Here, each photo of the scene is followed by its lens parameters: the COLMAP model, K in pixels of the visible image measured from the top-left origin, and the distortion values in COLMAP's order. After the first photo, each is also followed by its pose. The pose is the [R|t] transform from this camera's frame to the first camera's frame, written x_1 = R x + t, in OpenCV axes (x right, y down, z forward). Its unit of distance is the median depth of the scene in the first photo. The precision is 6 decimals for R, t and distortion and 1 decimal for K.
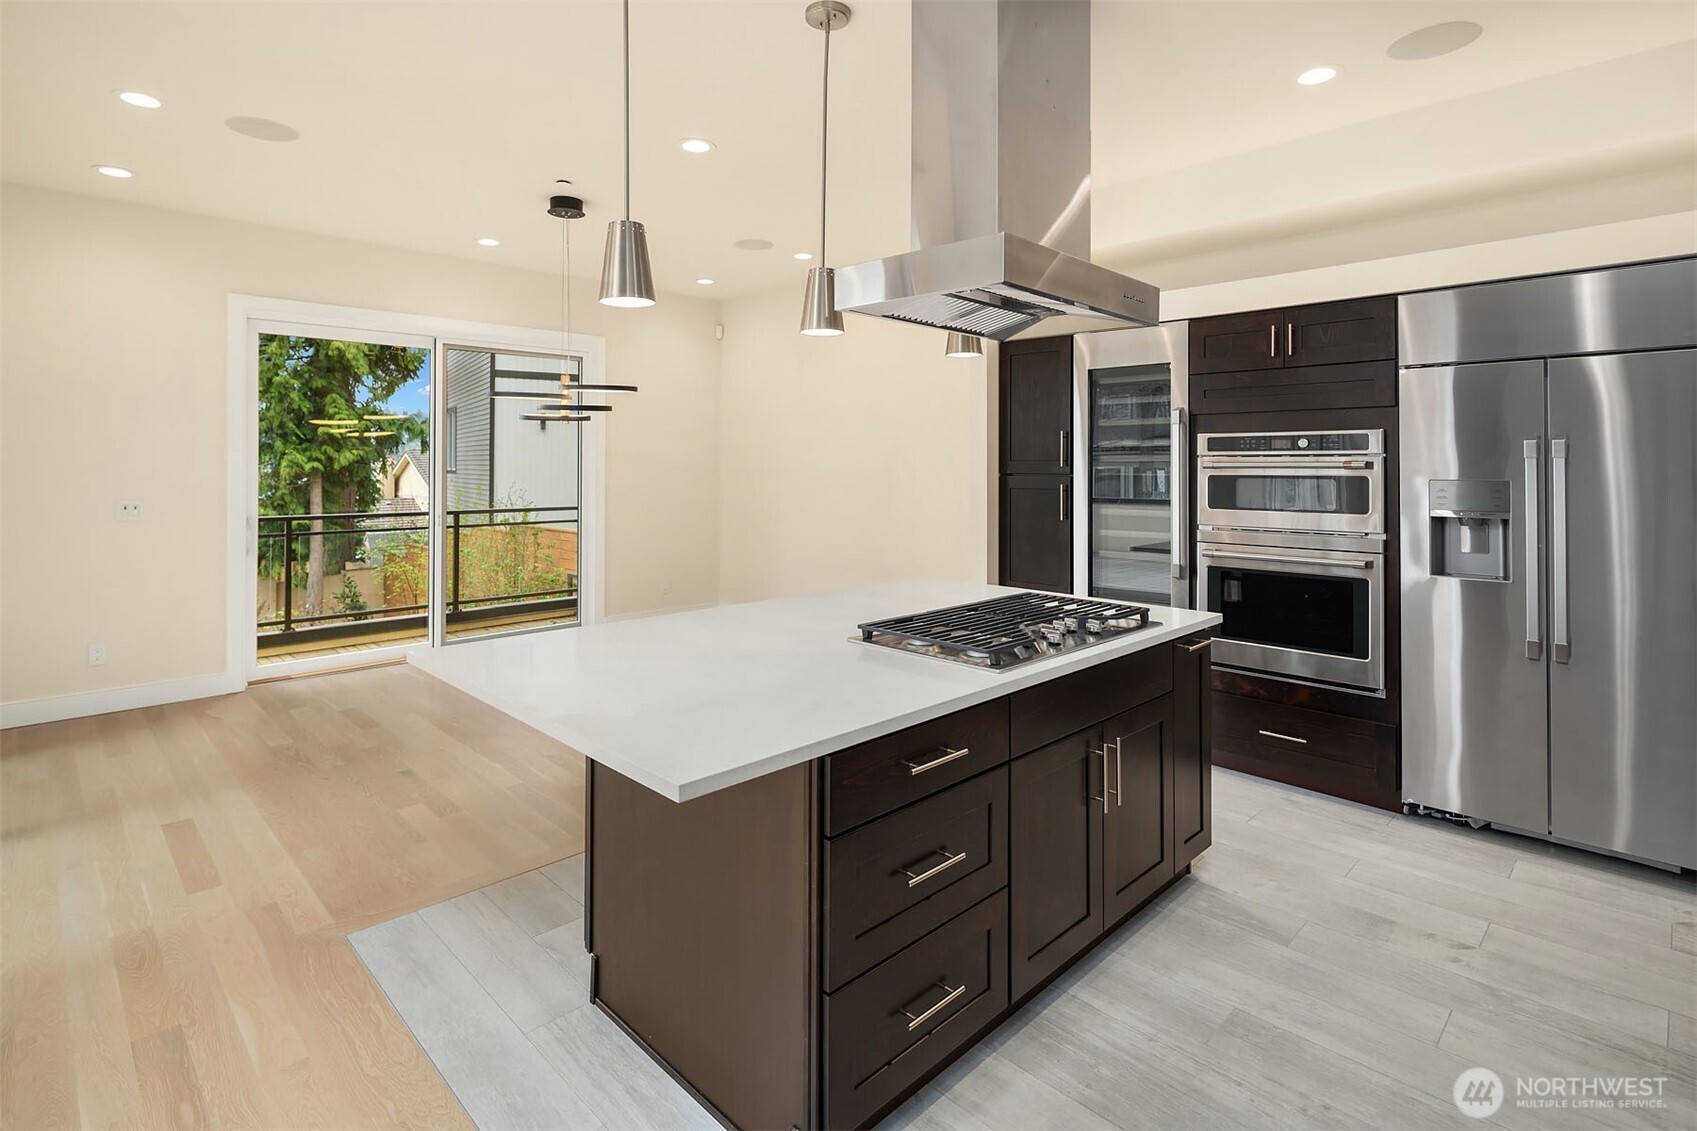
lens RADIAL K [[843.1, 0, 827.8], [0, 843.1, 482.5], [0, 0, 1]] dist [0.001455, -0.000127]
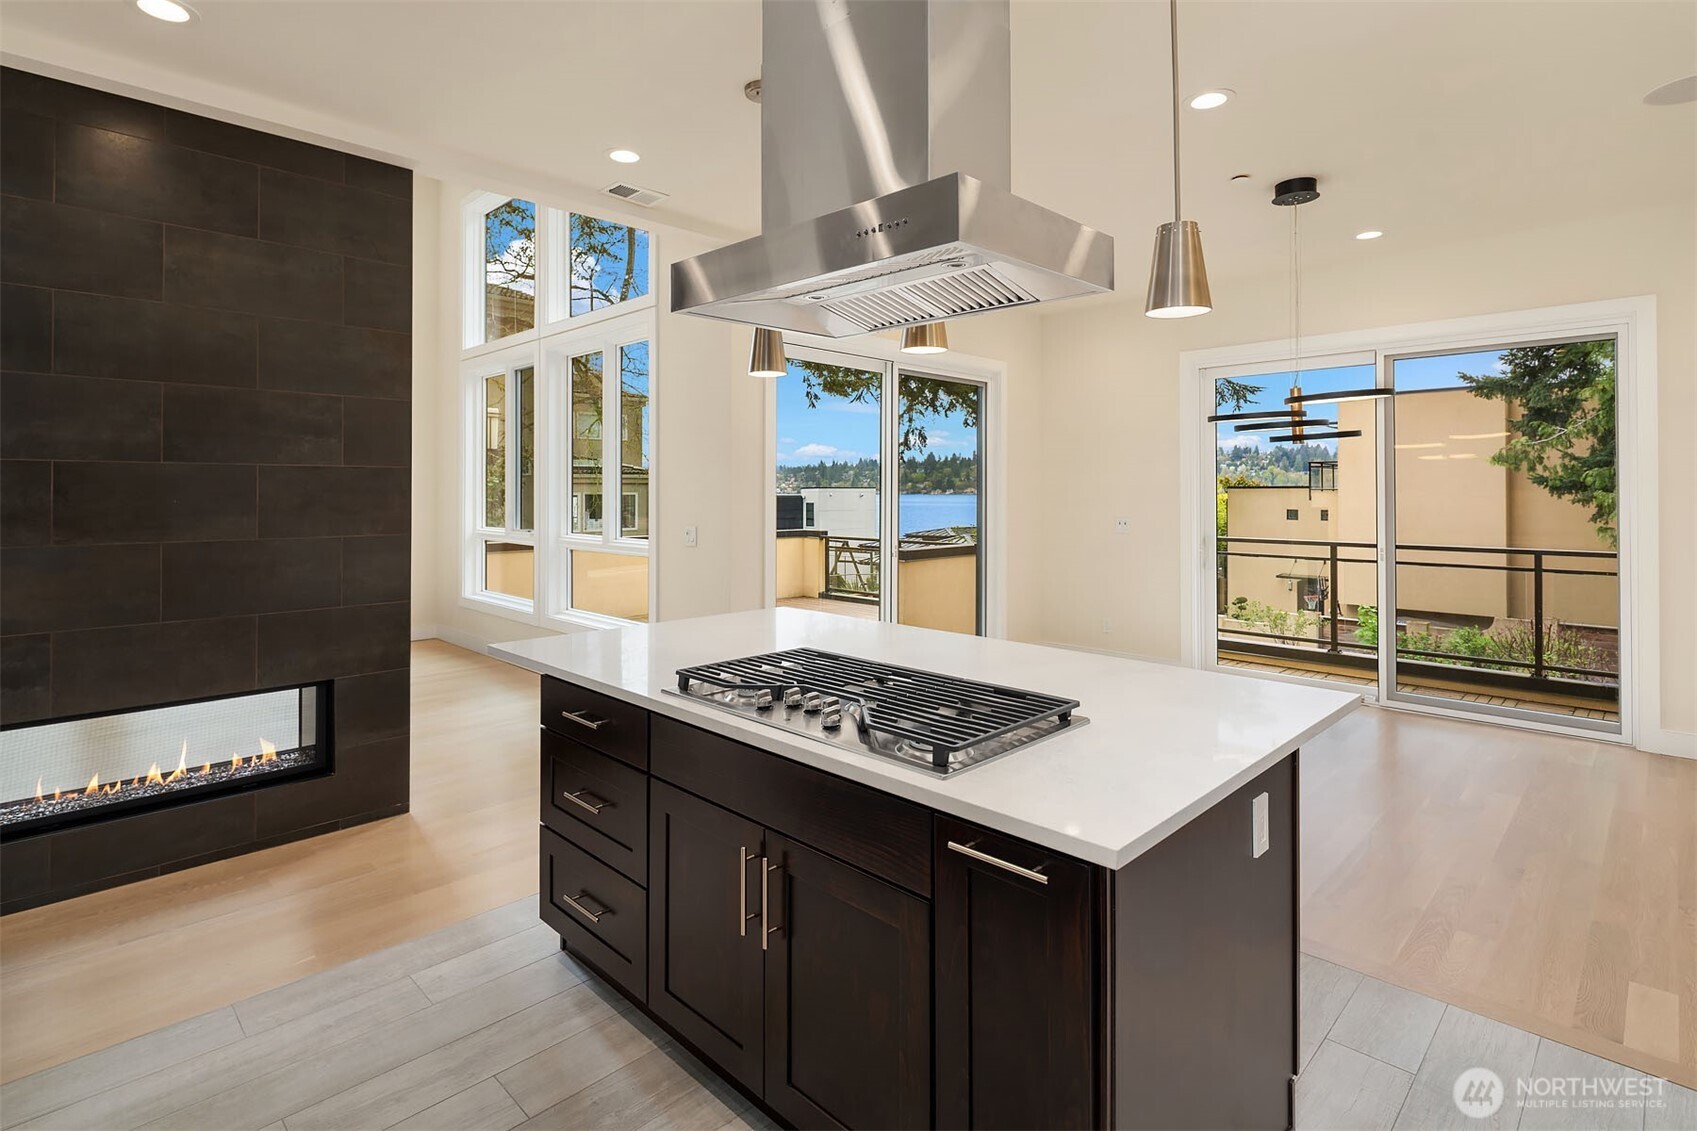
lens RADIAL K [[843.1, 0, 827.8], [0, 843.1, 482.5], [0, 0, 1]] dist [0.001455, -0.000127]
pose [[-0.011746, -0.011307, -0.999867, 0.481132], [-0.017497, 0.999785, -0.011101, -0.011908], [0.999778, 0.017364, -0.011942, 0.460322]]
